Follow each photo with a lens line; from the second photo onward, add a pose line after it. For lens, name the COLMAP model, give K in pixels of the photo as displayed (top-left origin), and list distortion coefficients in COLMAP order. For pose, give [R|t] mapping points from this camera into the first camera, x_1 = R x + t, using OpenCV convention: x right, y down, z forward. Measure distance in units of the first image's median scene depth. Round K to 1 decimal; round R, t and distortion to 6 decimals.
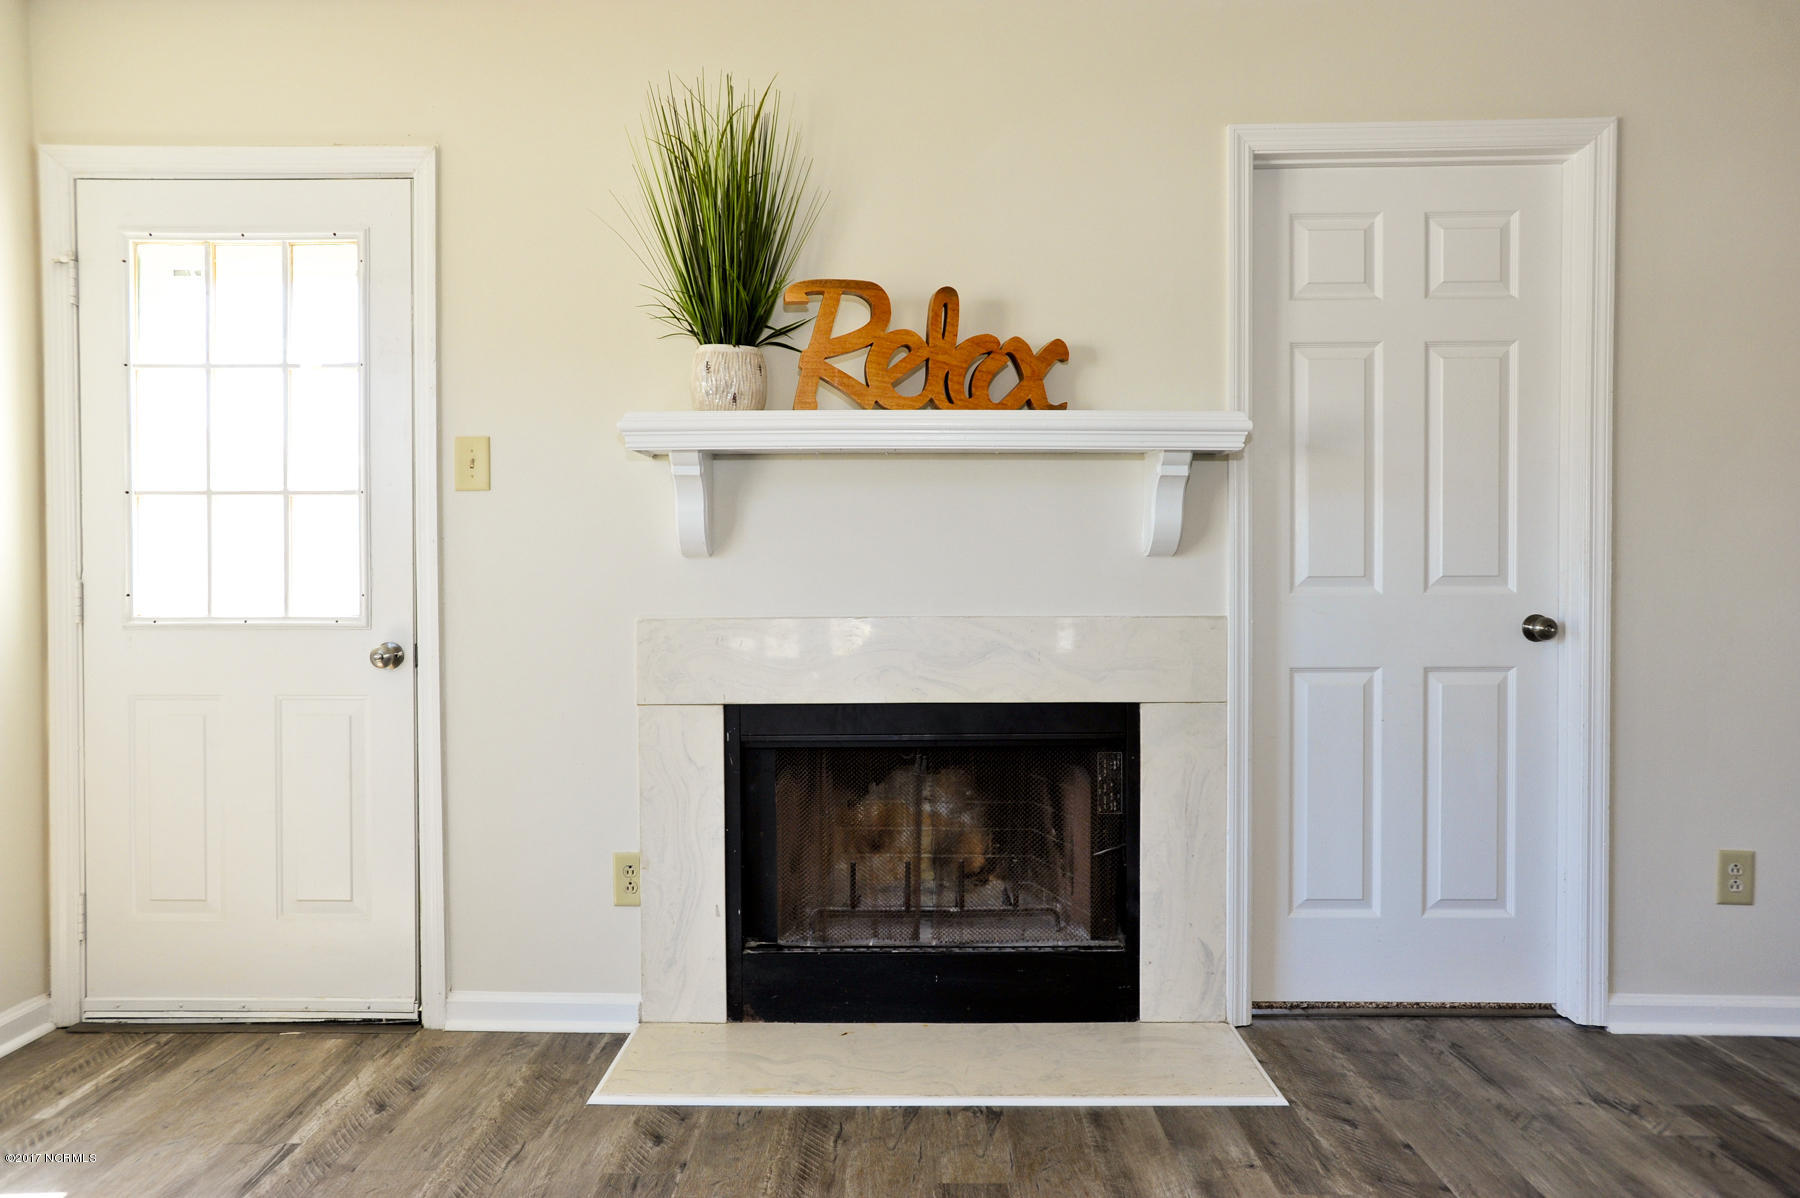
lens RADIAL K [[1191.6, 0, 899.0], [0, 1191.6, 613.3], [0, 0, 1]] dist [0.001171, 0.016090]
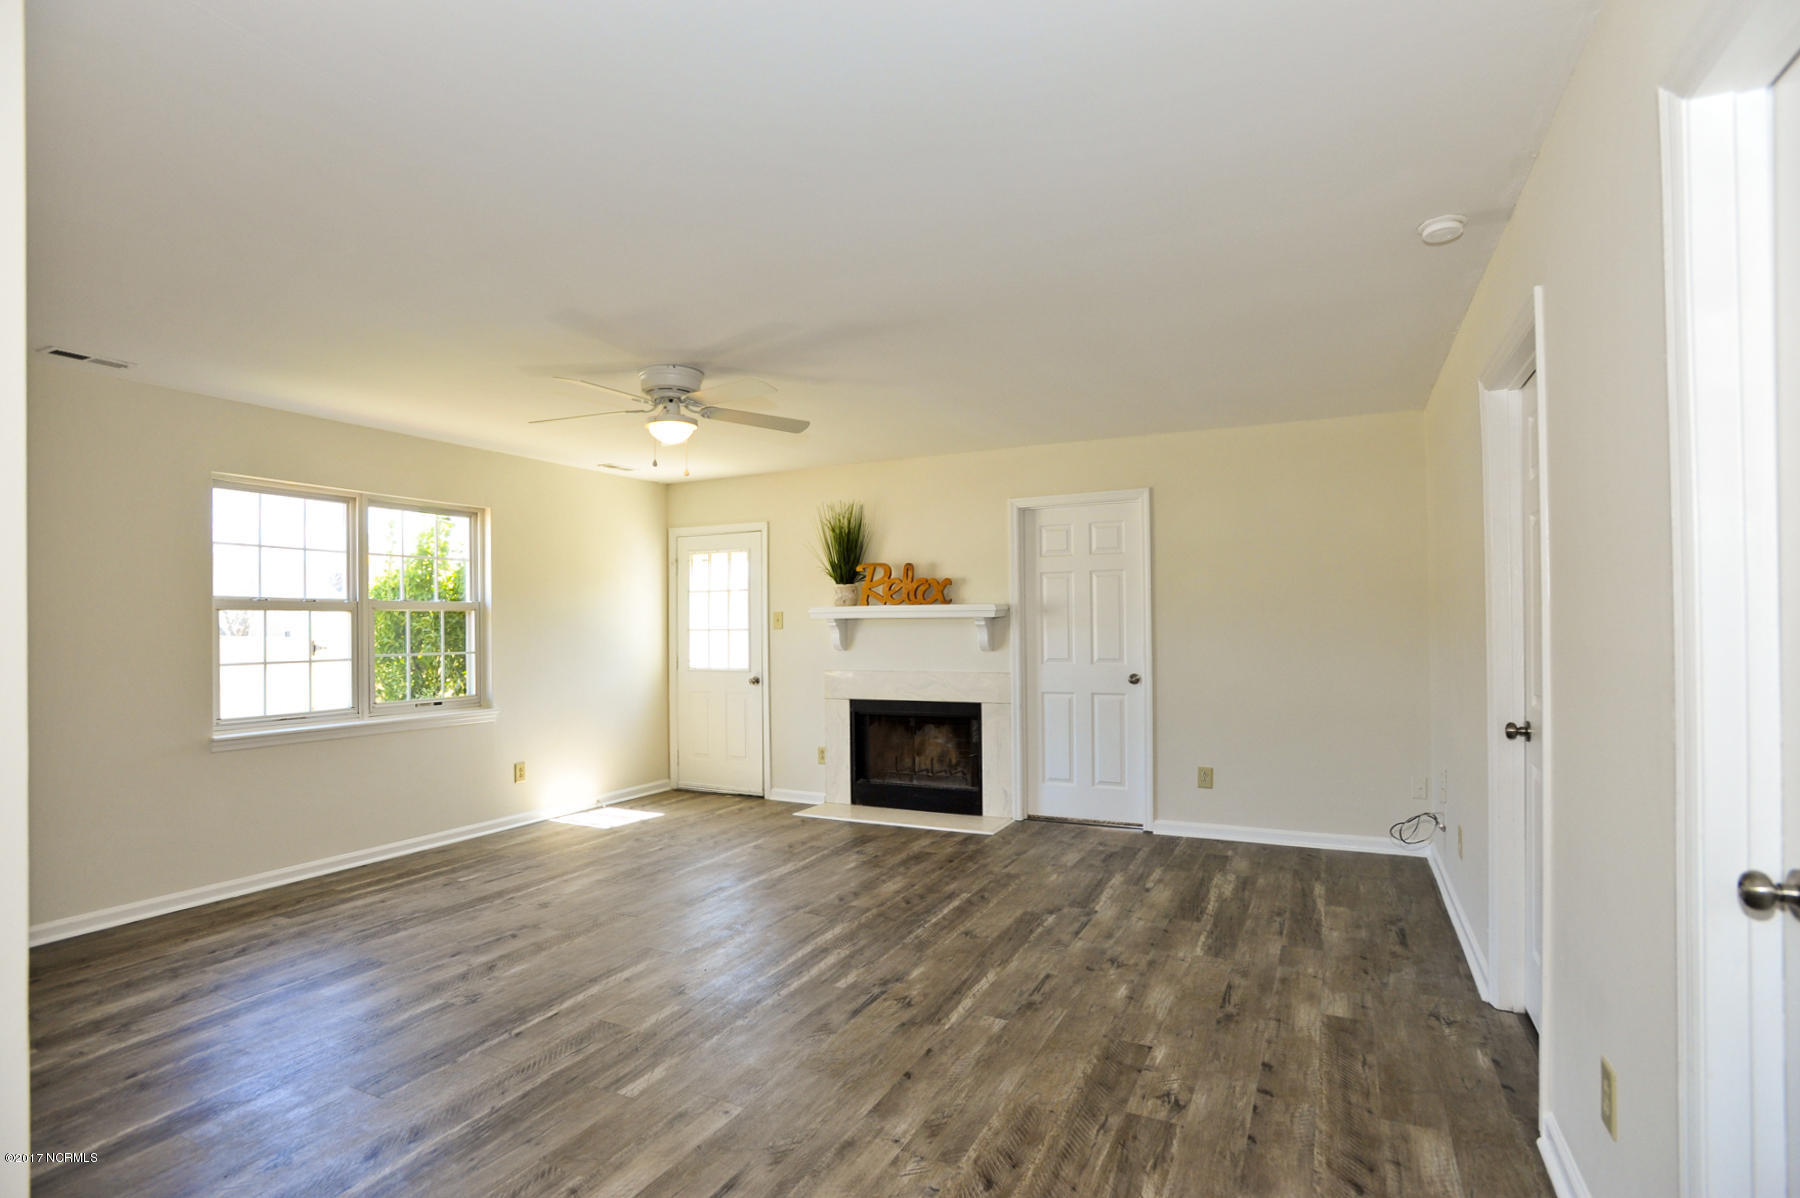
lens RADIAL K [[883.2, 0, 872.6], [0, 883.2, 626.6], [0, 0, 1]] dist [-0.043279, 0.007162]
pose [[0.911039, -0.004482, -0.412295, 0.829920], [0.000372, 0.999949, -0.010049, -0.086053], [0.412319, 0.009002, 0.910995, -1.018145]]
